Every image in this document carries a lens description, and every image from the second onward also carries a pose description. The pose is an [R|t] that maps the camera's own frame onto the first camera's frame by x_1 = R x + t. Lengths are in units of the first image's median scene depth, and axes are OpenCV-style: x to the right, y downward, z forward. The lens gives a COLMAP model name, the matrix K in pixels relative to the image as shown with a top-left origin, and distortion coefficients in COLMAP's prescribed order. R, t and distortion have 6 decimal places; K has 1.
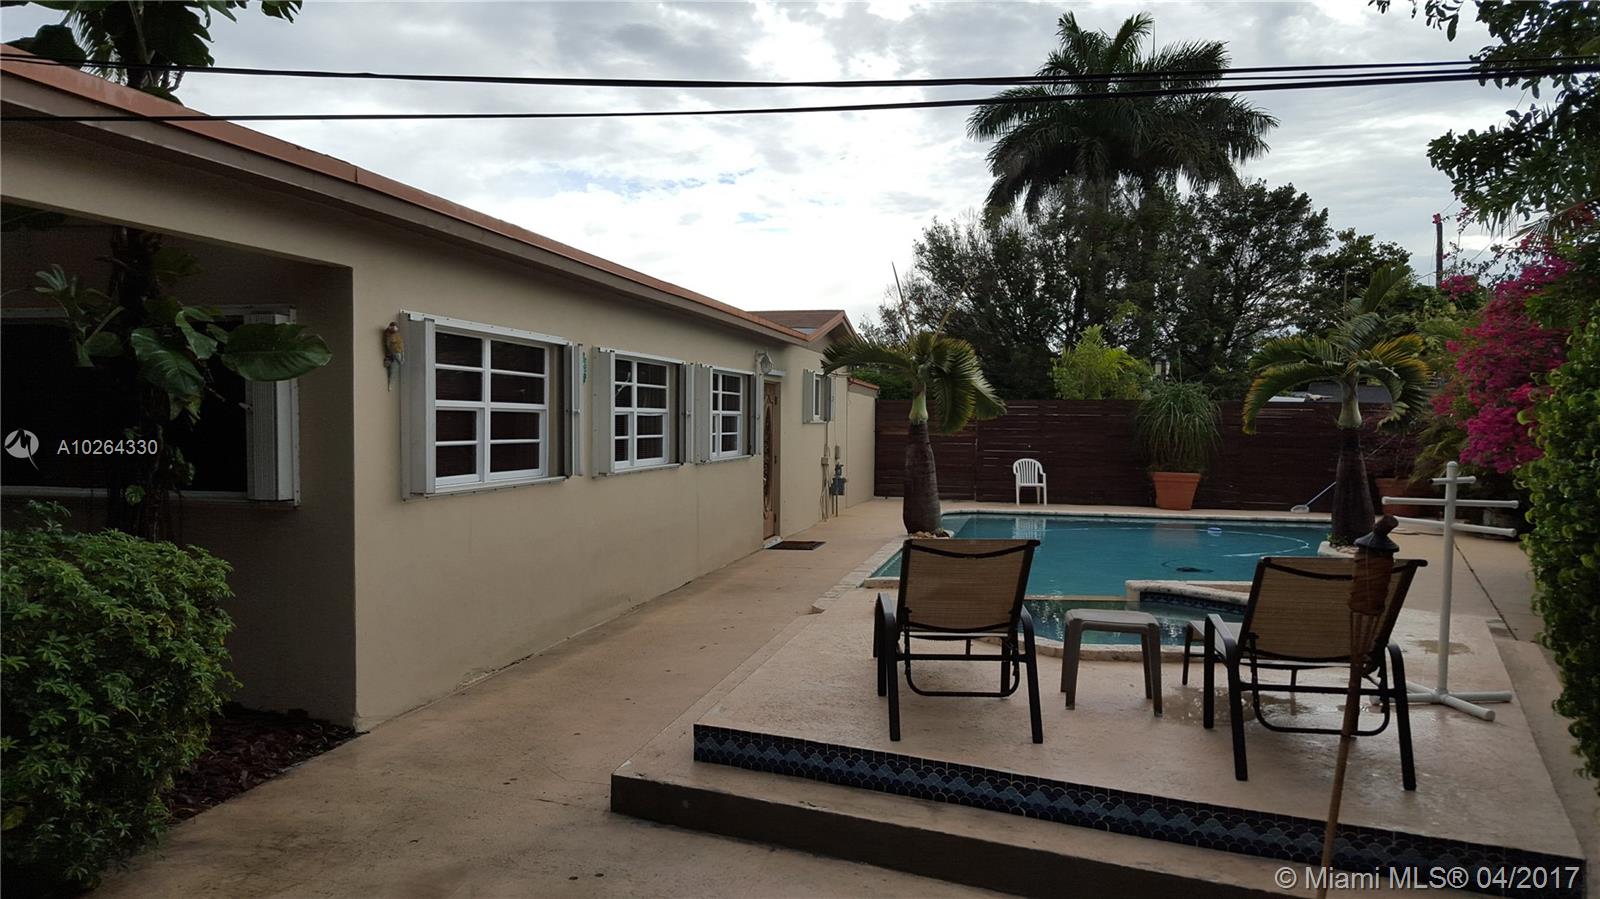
lens RADIAL K [[1294.0, 0, 800.0], [0, 1294.0, 449.5], [0, 0, 1]] dist [-0.006091, -0.003169]
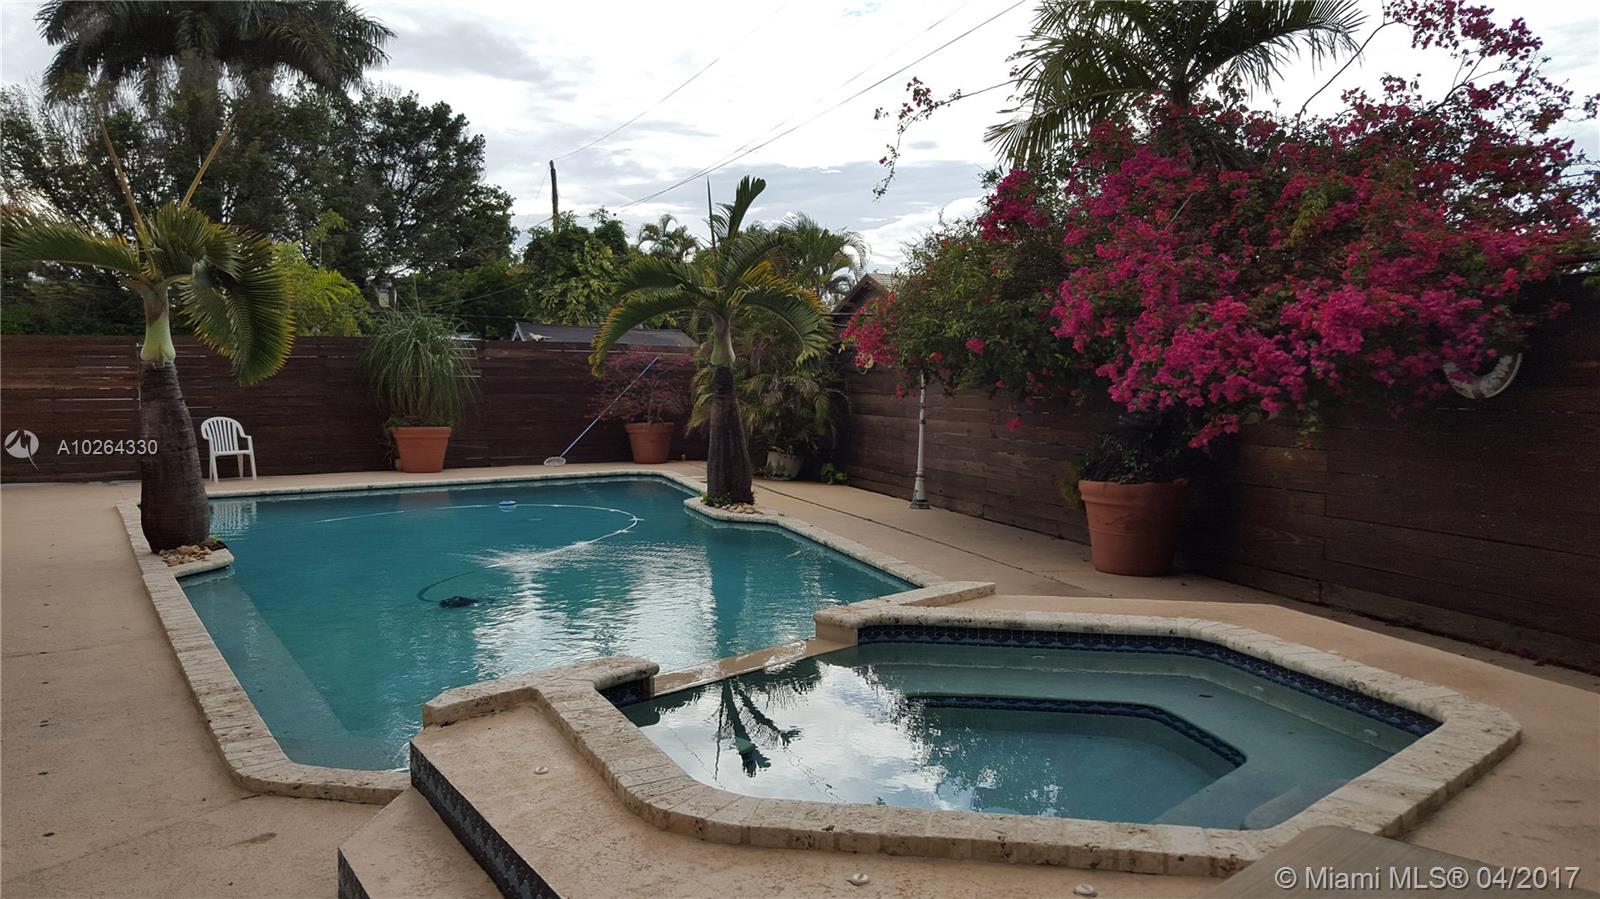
lens RADIAL K [[1294.0, 0, 800.0], [0, 1294.0, 449.5], [0, 0, 1]] dist [-0.006091, -0.003169]
pose [[0.703012, -0.050464, 0.709386, -0.094750], [0.031263, 0.998708, 0.040064, 0.005186], [-0.710491, -0.005988, 0.703681, 0.209424]]
